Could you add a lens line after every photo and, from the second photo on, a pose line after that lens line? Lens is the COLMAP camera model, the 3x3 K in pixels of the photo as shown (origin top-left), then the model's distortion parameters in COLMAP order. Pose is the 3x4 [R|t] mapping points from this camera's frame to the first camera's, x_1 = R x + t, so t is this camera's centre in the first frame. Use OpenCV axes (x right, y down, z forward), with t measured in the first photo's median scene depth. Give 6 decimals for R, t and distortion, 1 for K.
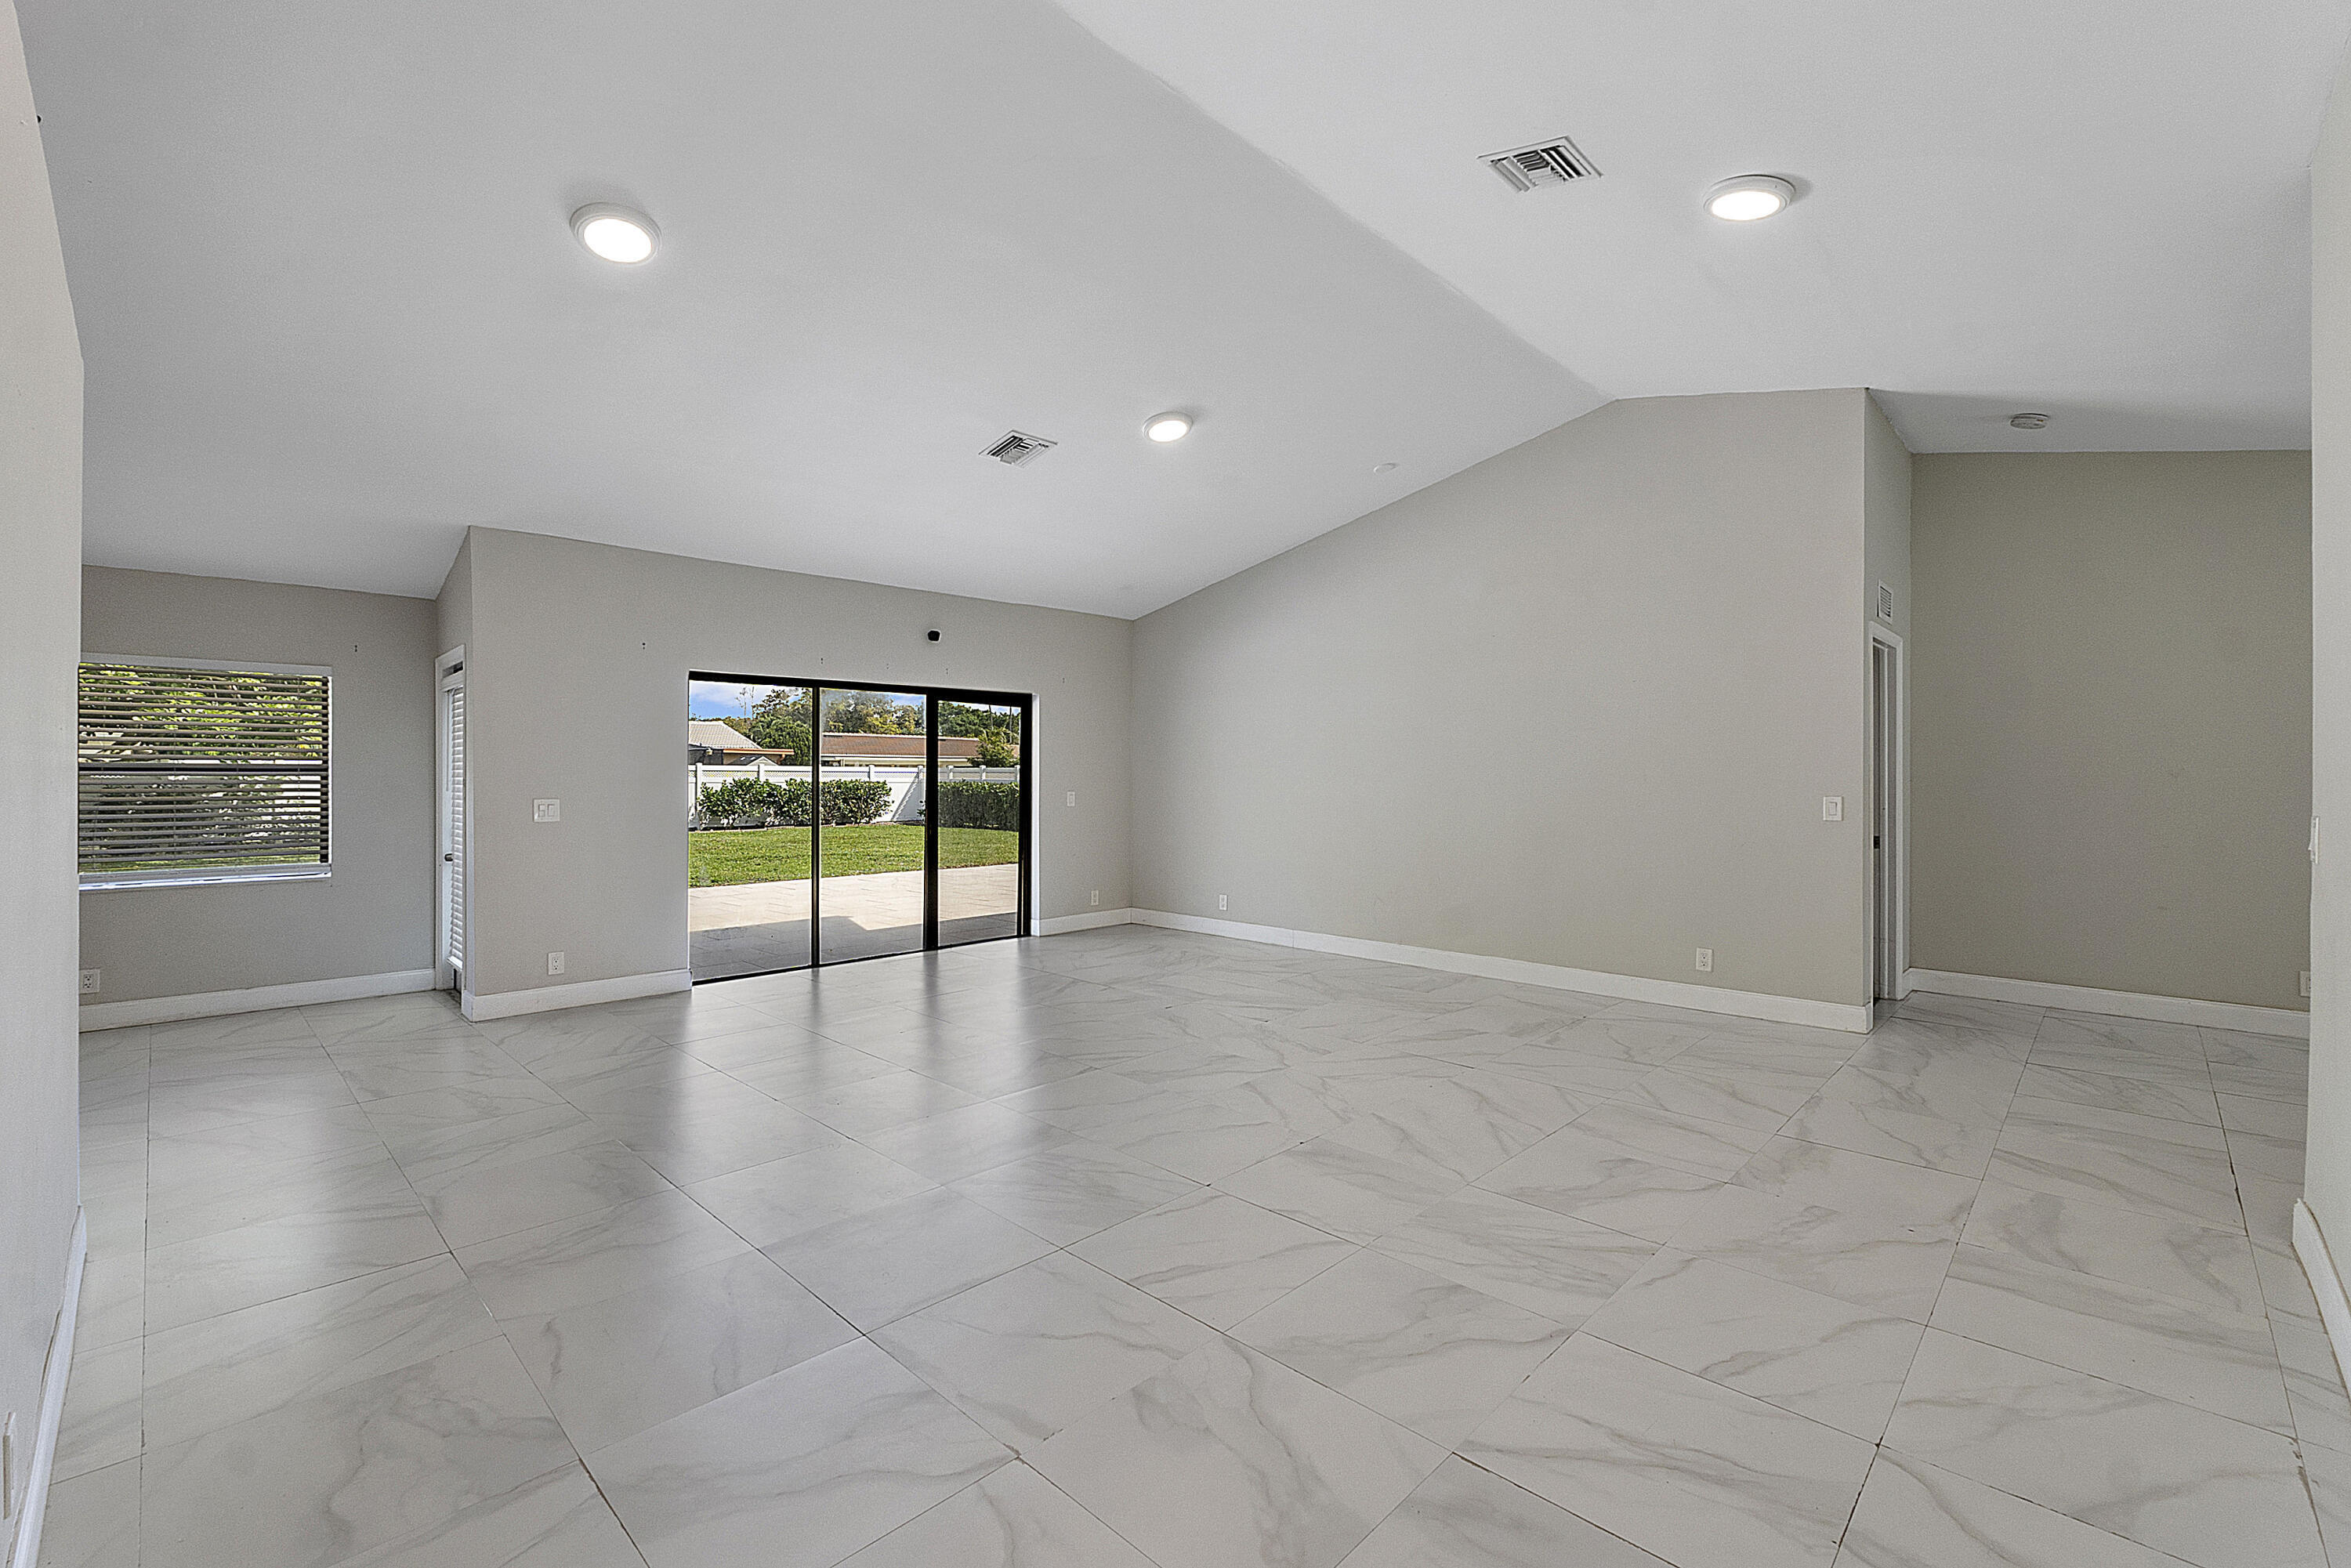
lens RADIAL K [[995.8, 0, 1176.7], [0, 995.8, 783.2], [0, 0, 1]] dist [0.000379, 0.000040]
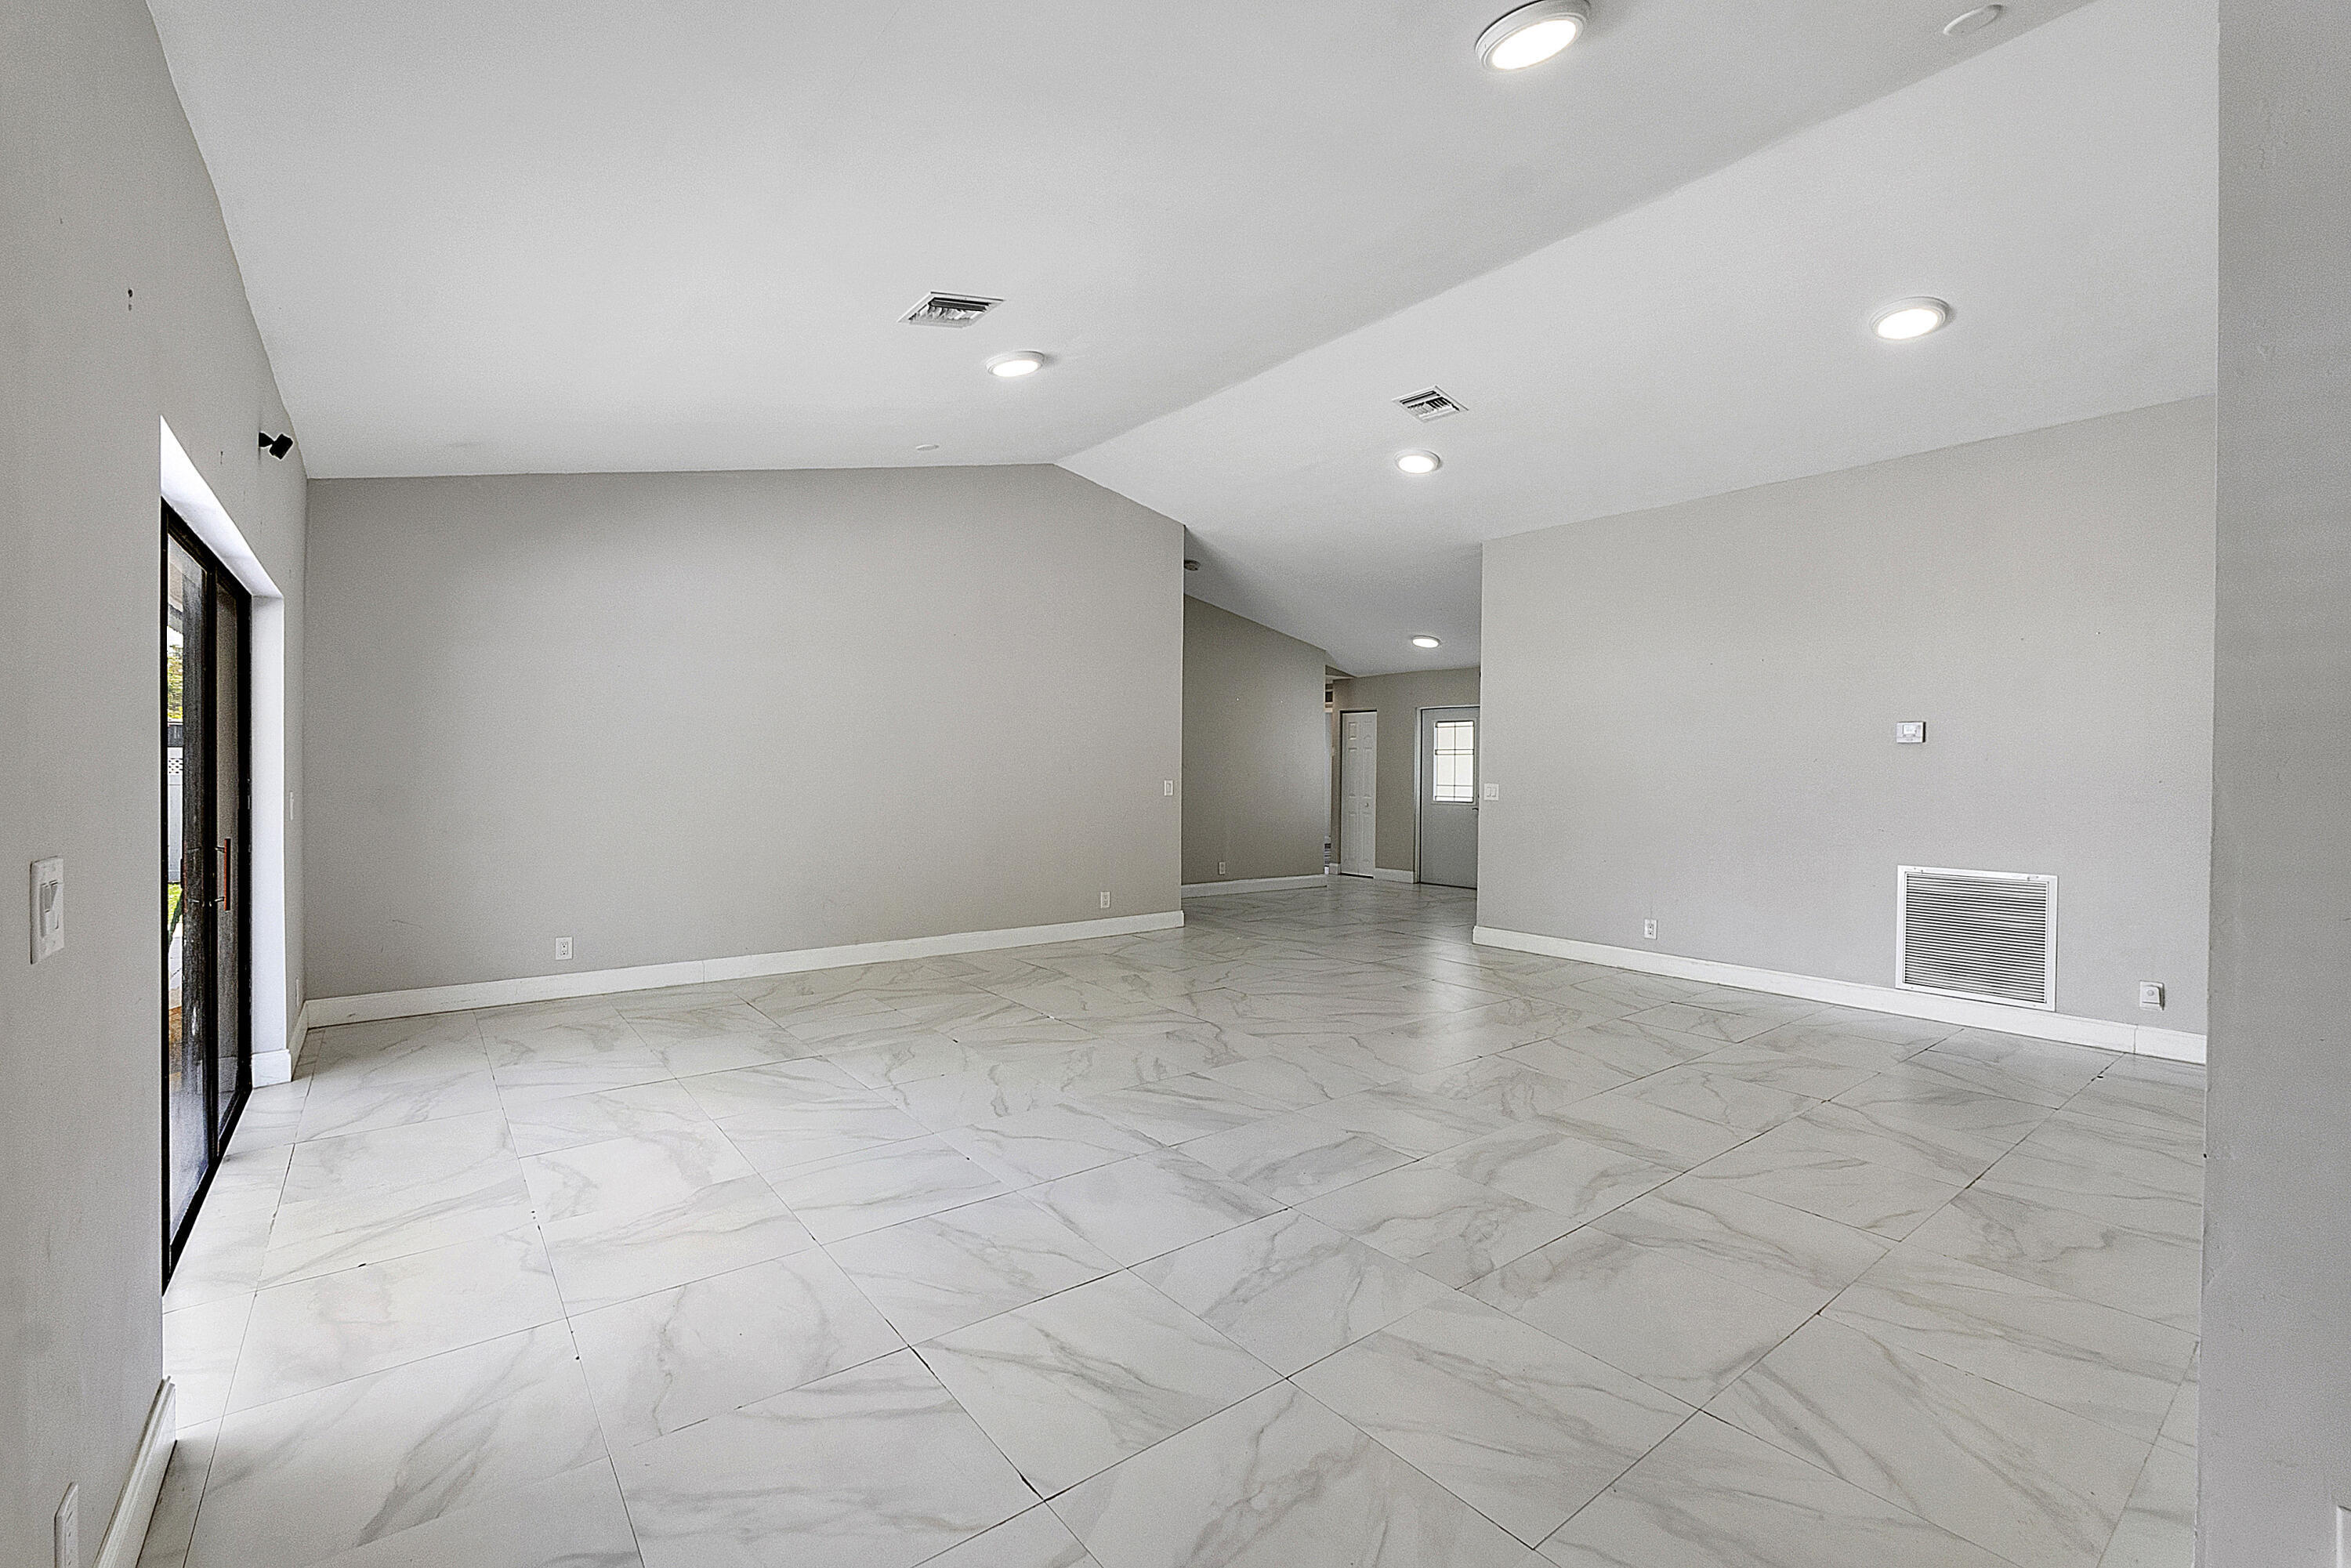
lens RADIAL K [[995.8, 0, 1176.1], [0, 995.8, 778.0], [0, 0, 1]] dist [0.000379, 0.000040]
pose [[0.135988, -0.008025, 0.990678, -0.910629], [-0.000681, 0.999966, 0.008194, -0.004018], [-0.990710, -0.001789, 0.135978, 0.785478]]
